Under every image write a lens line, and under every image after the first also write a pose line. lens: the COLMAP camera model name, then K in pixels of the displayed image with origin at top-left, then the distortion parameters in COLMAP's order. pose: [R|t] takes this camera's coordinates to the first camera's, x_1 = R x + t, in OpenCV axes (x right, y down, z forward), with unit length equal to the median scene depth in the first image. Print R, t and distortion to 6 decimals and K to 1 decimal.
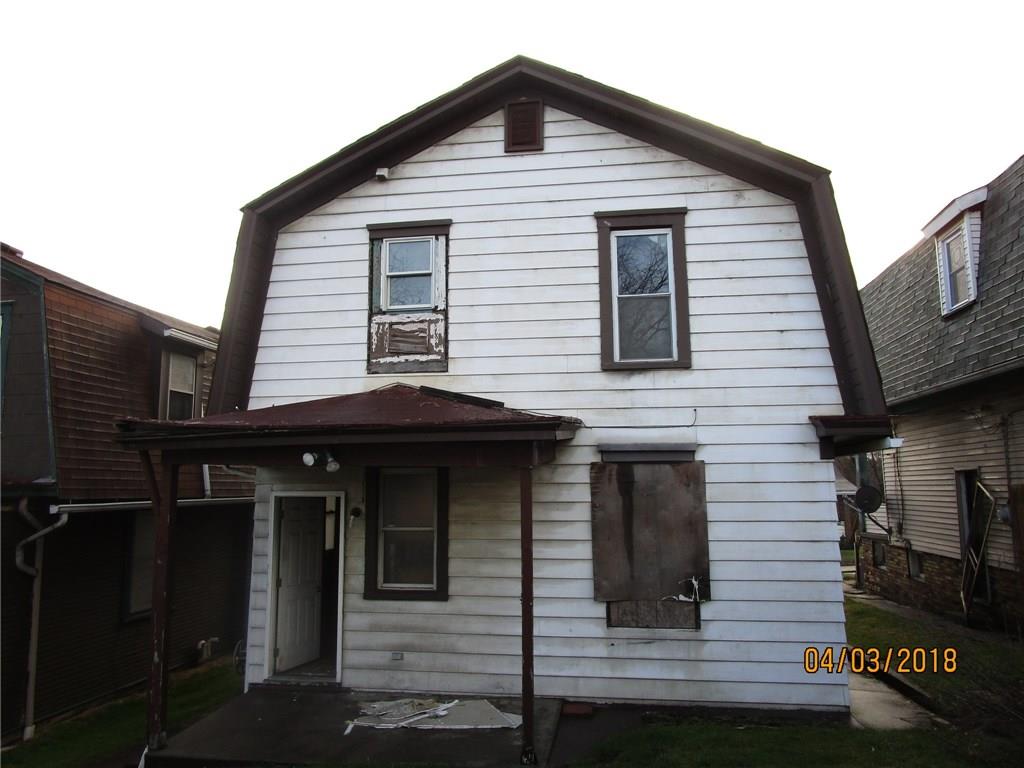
lens RADIAL K [[719.8, 0, 513.1], [0, 719.8, 383.5], [0, 0, 1]] dist [-0.031694, 0.013716]
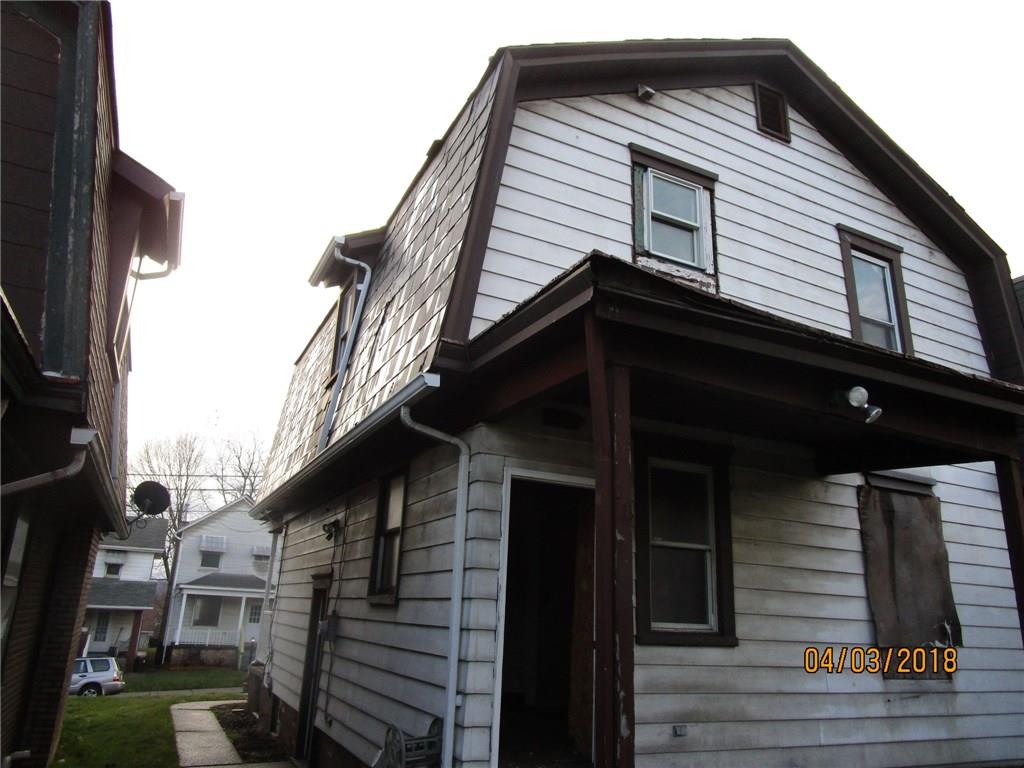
lens RADIAL K [[719.8, 0, 511.2], [0, 719.8, 383.8], [0, 0, 1]] dist [-0.031694, 0.013716]
pose [[0.823486, 0.214006, 0.525426, -0.719267], [-0.133548, 0.973223, -0.187088, 0.208451], [-0.551394, 0.083895, 0.830016, 0.497876]]
